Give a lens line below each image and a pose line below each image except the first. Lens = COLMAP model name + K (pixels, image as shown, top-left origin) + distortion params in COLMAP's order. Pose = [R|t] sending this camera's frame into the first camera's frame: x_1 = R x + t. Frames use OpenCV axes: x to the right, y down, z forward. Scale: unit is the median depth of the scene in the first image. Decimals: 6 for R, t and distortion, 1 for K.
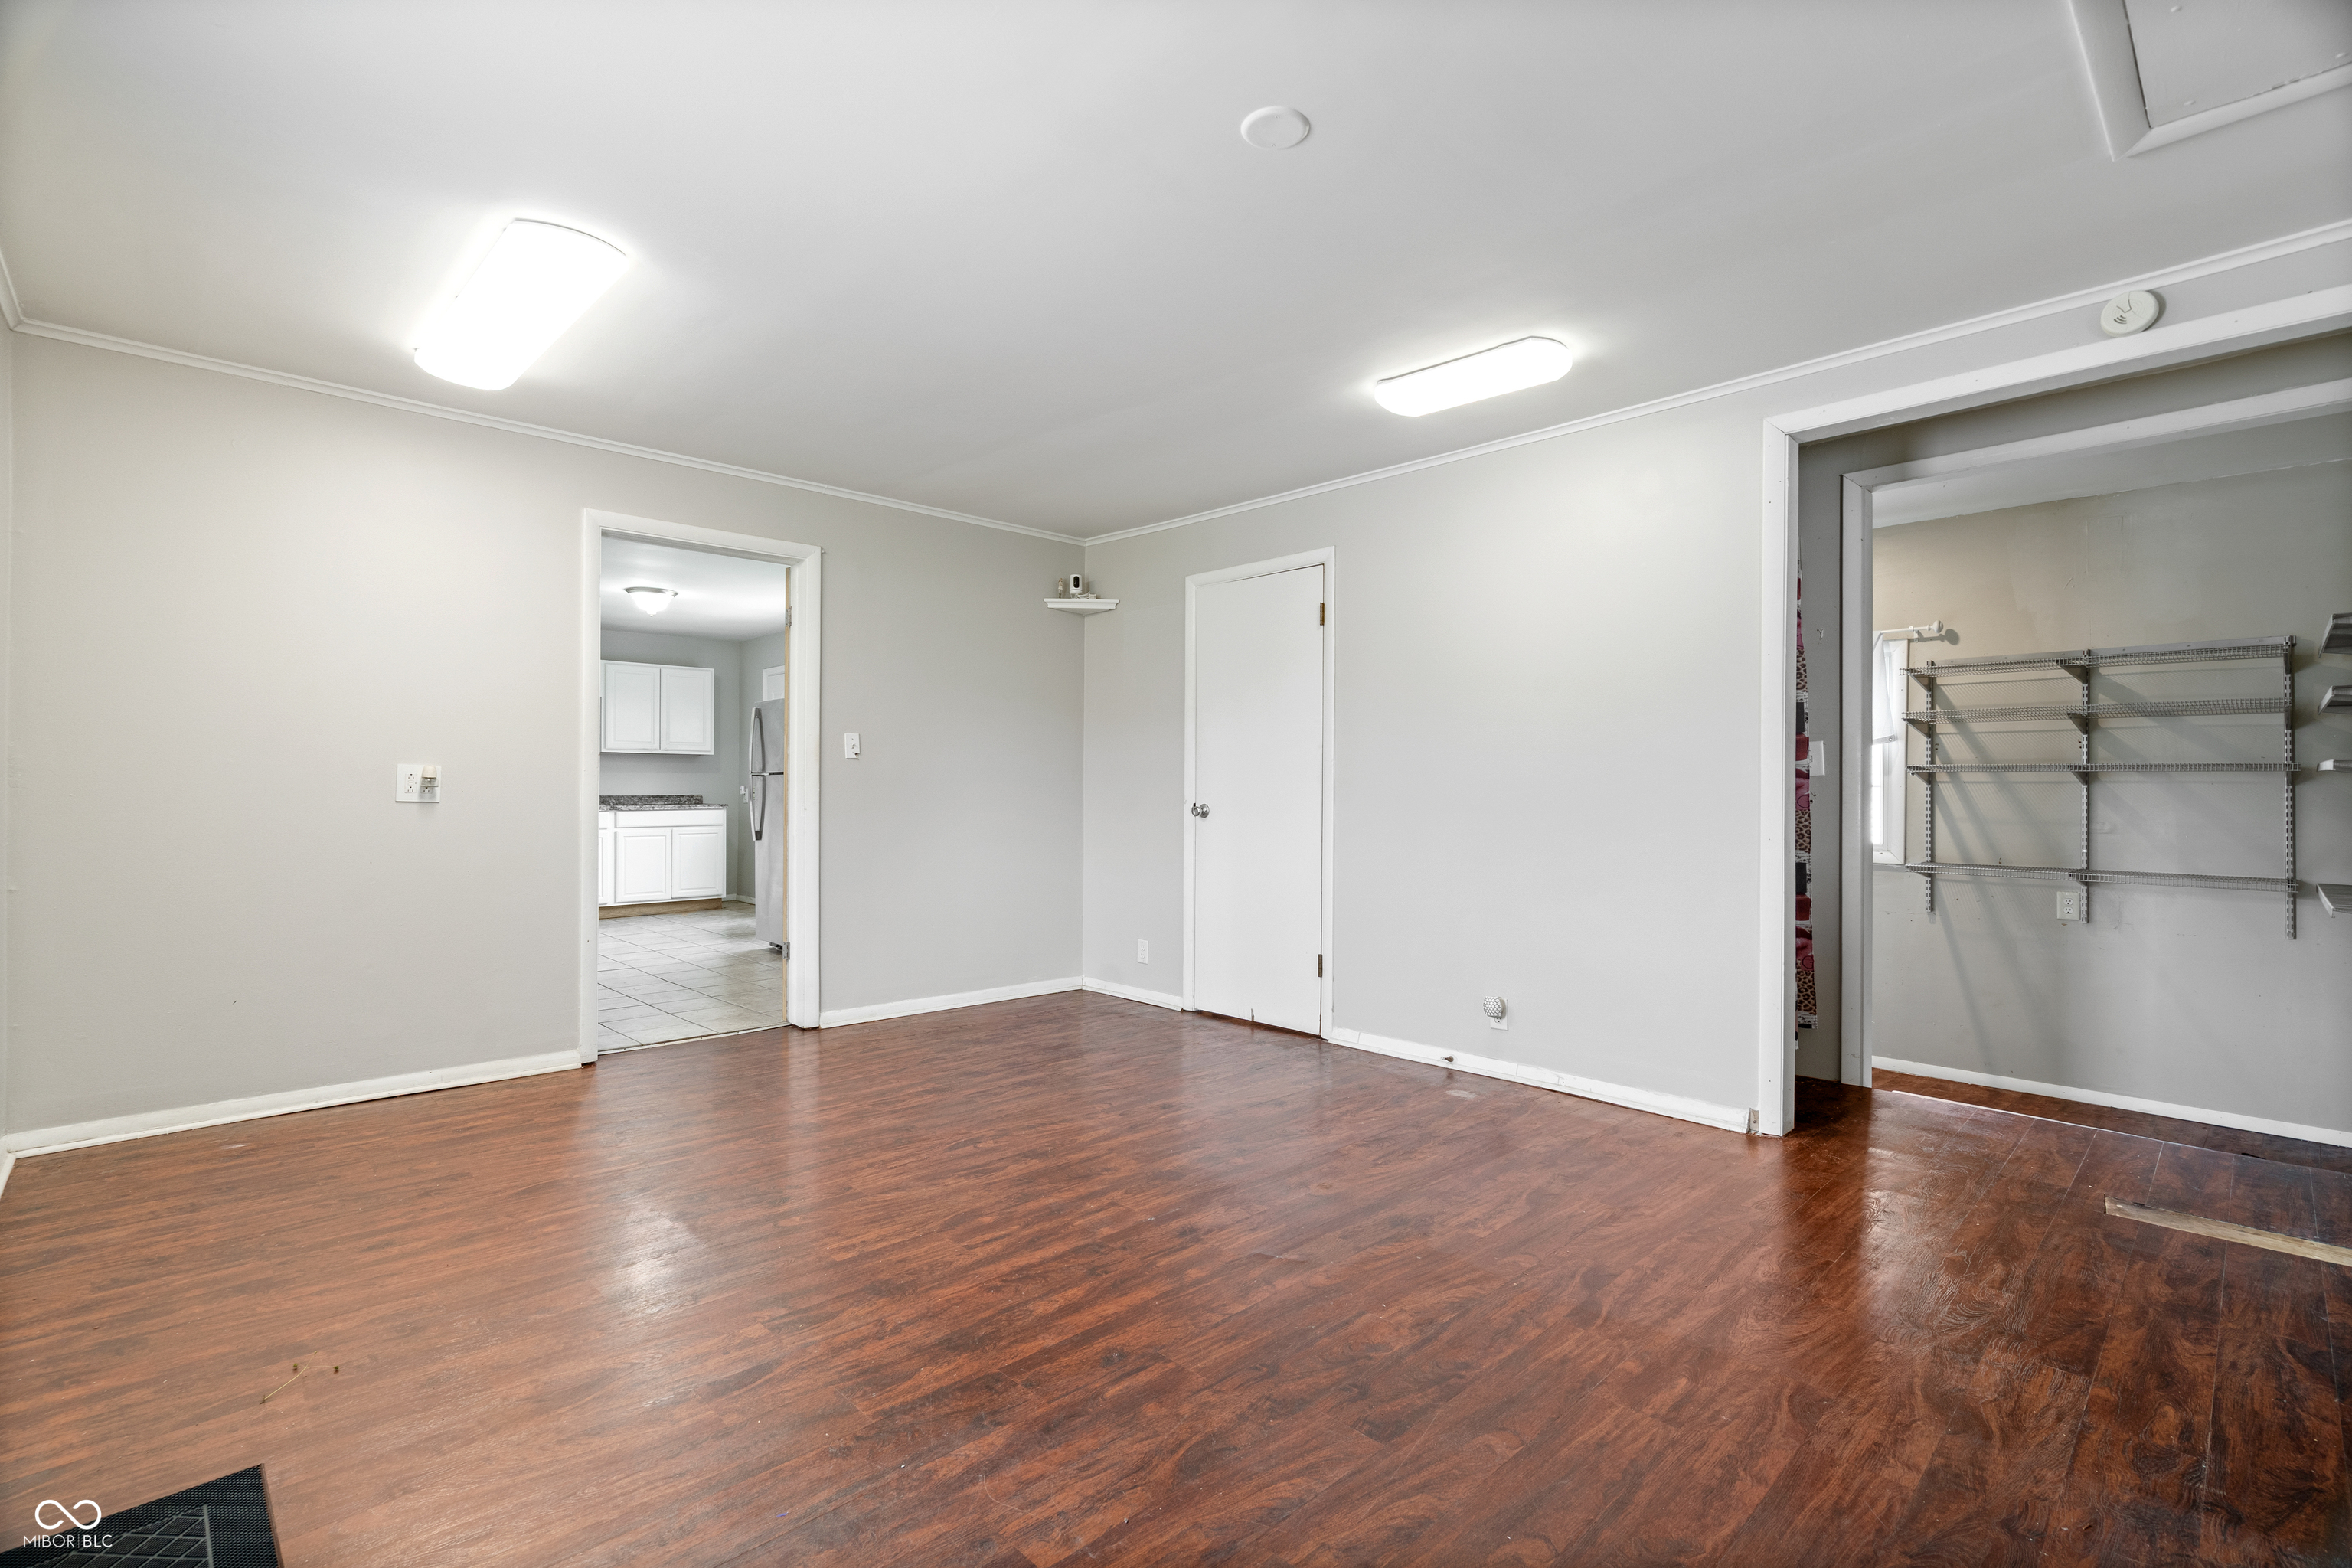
lens RADIAL K [[1064.9, 0, 1176.0], [0, 1064.9, 784.0], [0, 0, 1]] dist [-0.000302, 0.001238]
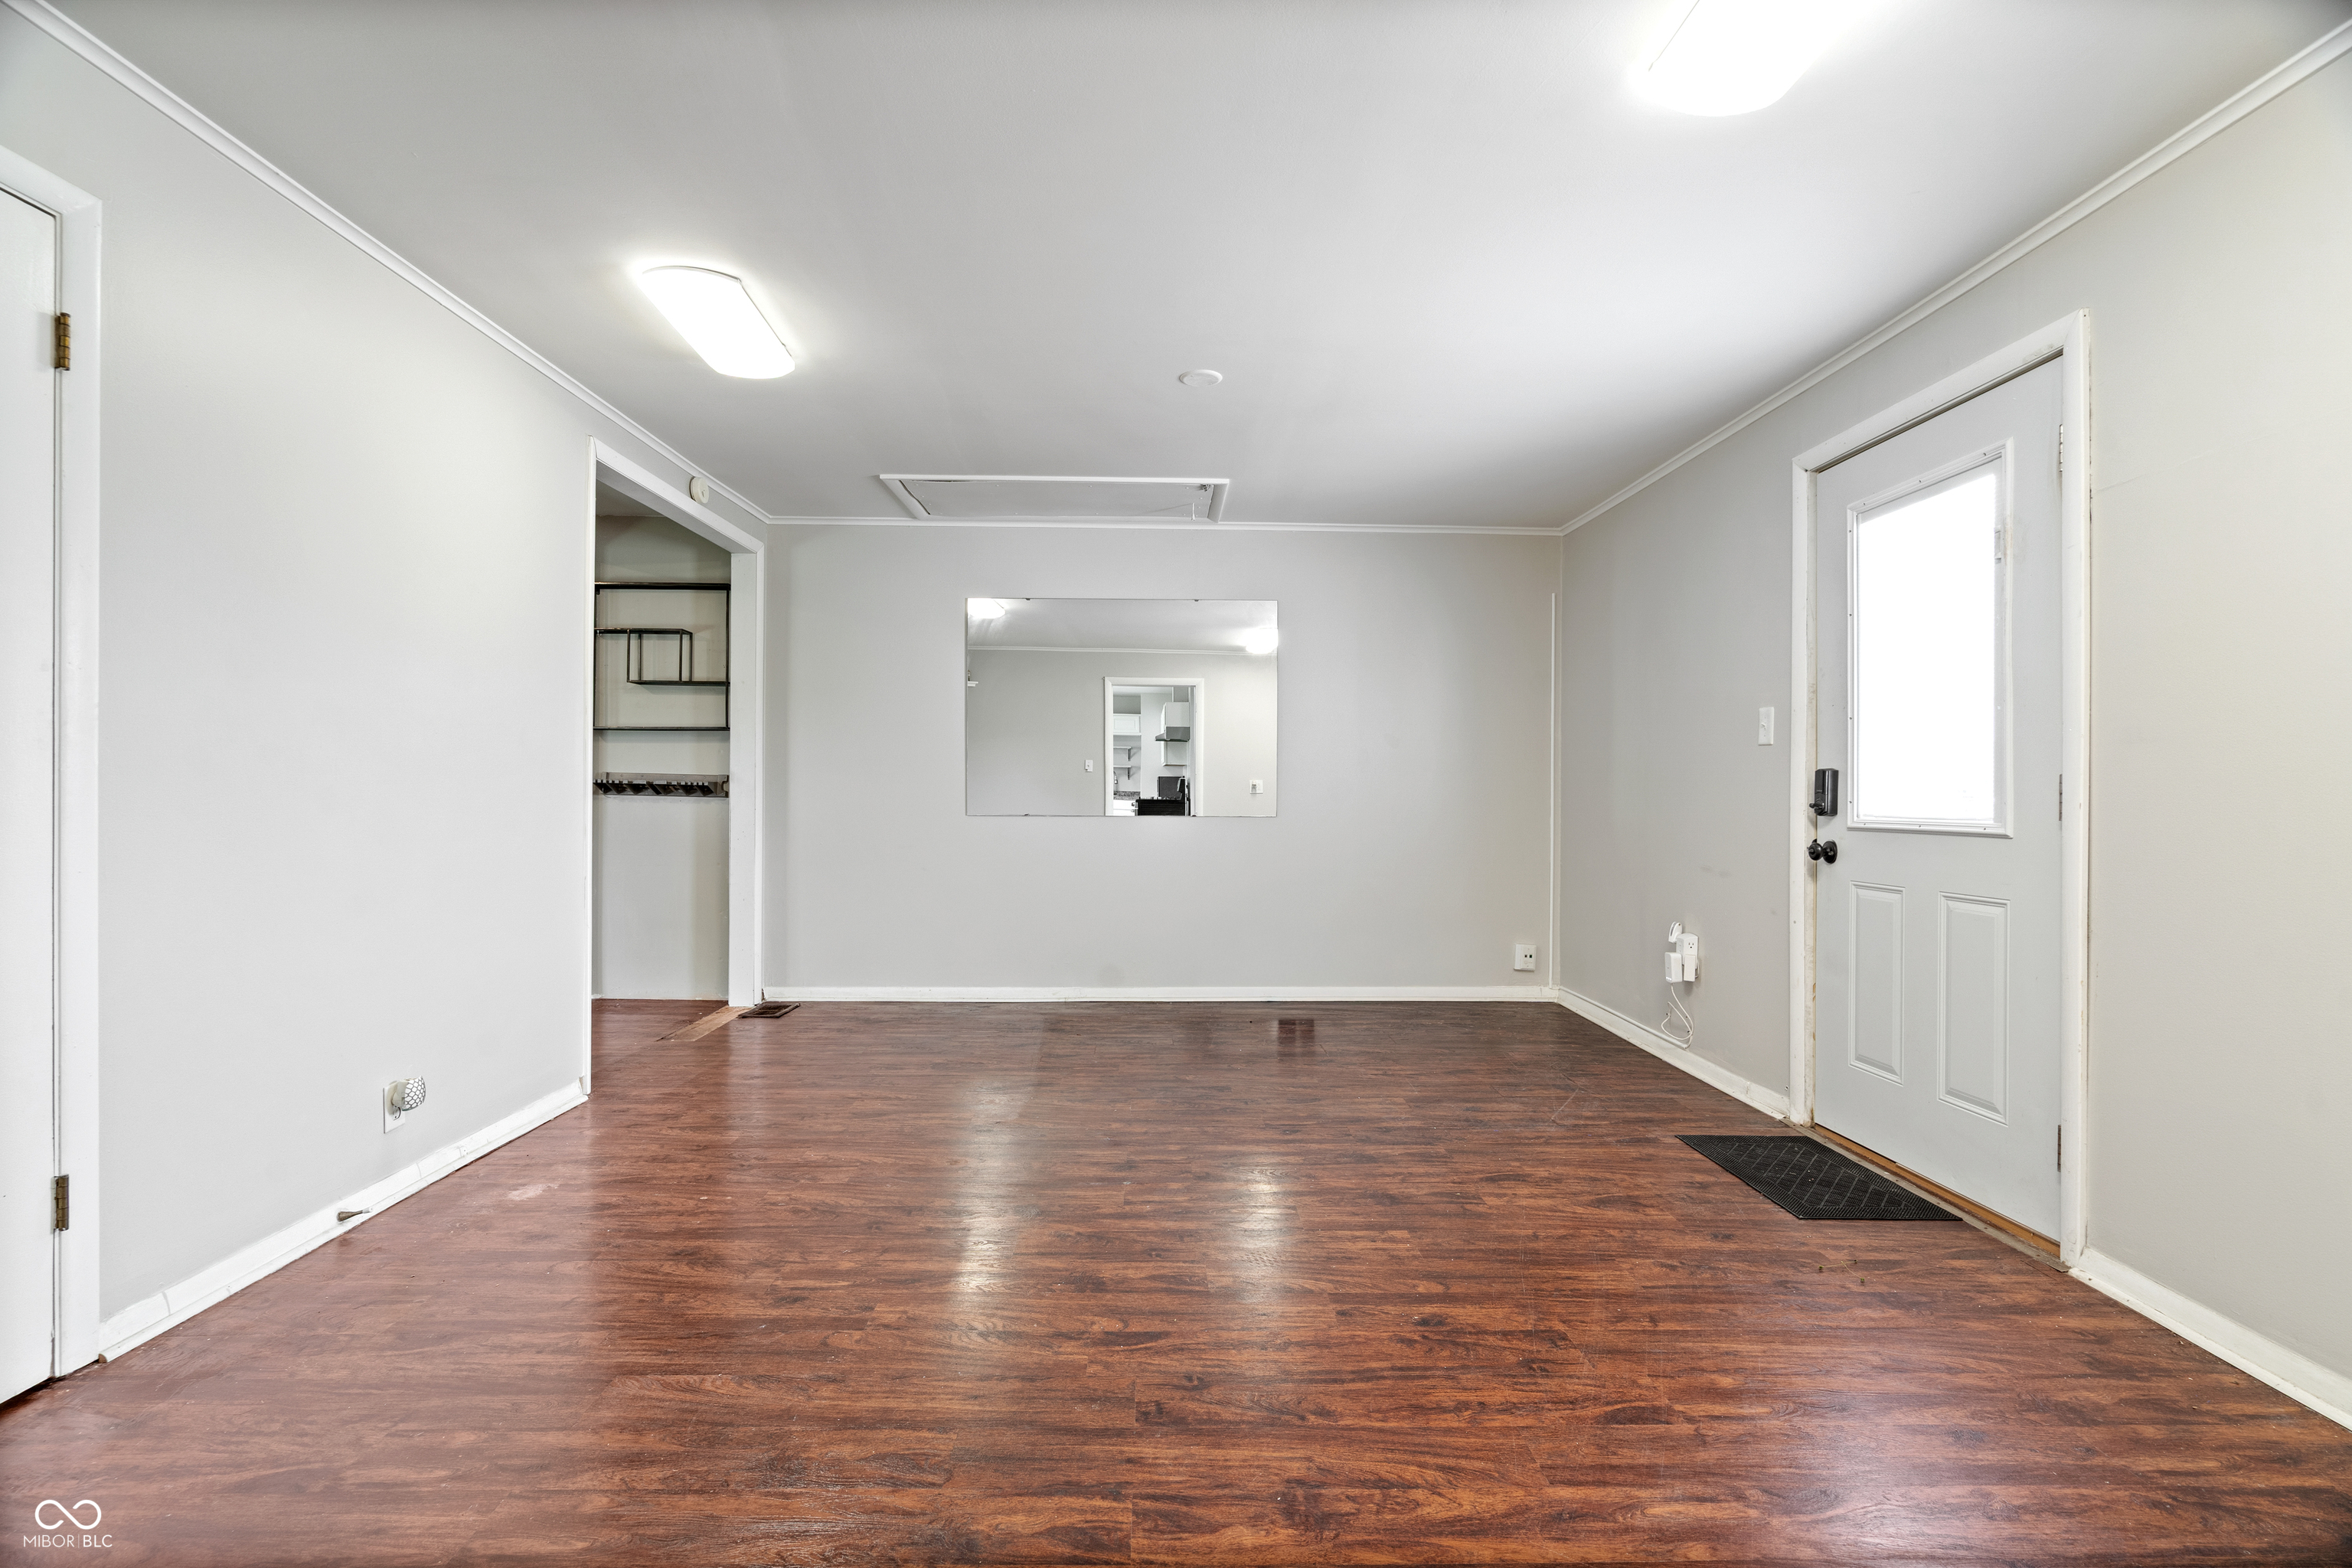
lens RADIAL K [[1064.9, 0, 1176.0], [0, 1064.9, 784.0], [0, 0, 1]] dist [-0.000302, 0.001238]
pose [[-0.729514, -0.007139, 0.683929, -0.814767], [-0.013838, 0.999895, -0.004324, 0.011443], [-0.683826, -0.012619, -0.729536, 1.810375]]
